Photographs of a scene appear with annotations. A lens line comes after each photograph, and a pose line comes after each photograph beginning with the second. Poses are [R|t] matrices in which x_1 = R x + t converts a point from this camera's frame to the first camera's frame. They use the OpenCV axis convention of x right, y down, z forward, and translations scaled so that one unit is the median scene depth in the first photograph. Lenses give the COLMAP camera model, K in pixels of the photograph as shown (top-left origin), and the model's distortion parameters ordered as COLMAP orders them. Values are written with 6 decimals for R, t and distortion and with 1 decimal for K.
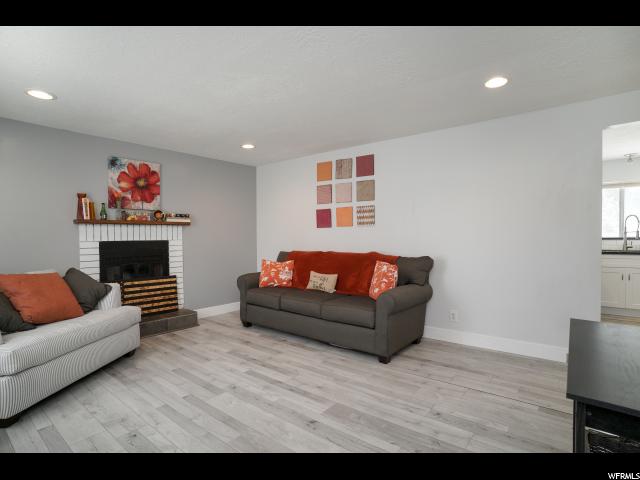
lens RADIAL K [[332.7, 0, 315.3], [0, 332.7, 240.2], [0, 0, 1]] dist [-0.051102, 0.001334]
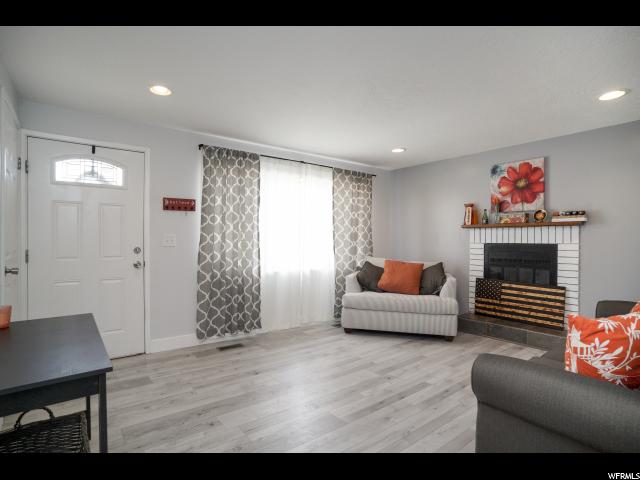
lens RADIAL K [[332.7, 0, 315.3], [0, 332.7, 240.2], [0, 0, 1]] dist [-0.051102, 0.001334]
pose [[-0.232318, 0.008120, -0.972606, 0.561404], [-0.015210, 0.999813, 0.011980, -0.010831], [0.972521, 0.017577, -0.232151, 0.654377]]
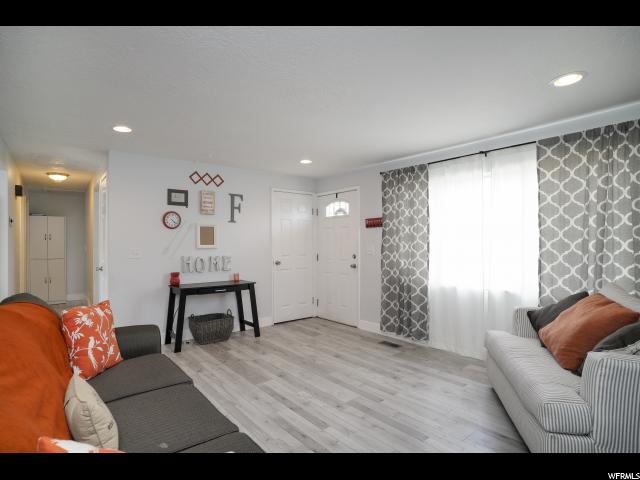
lens RADIAL K [[332.7, 0, 315.3], [0, 332.7, 240.2], [0, 0, 1]] dist [-0.051102, 0.001334]
pose [[-0.979006, 0.014862, 0.203288, -0.251281], [0.015453, 0.999880, 0.001319, -0.034053], [-0.203244, 0.004433, -0.979118, 1.283628]]
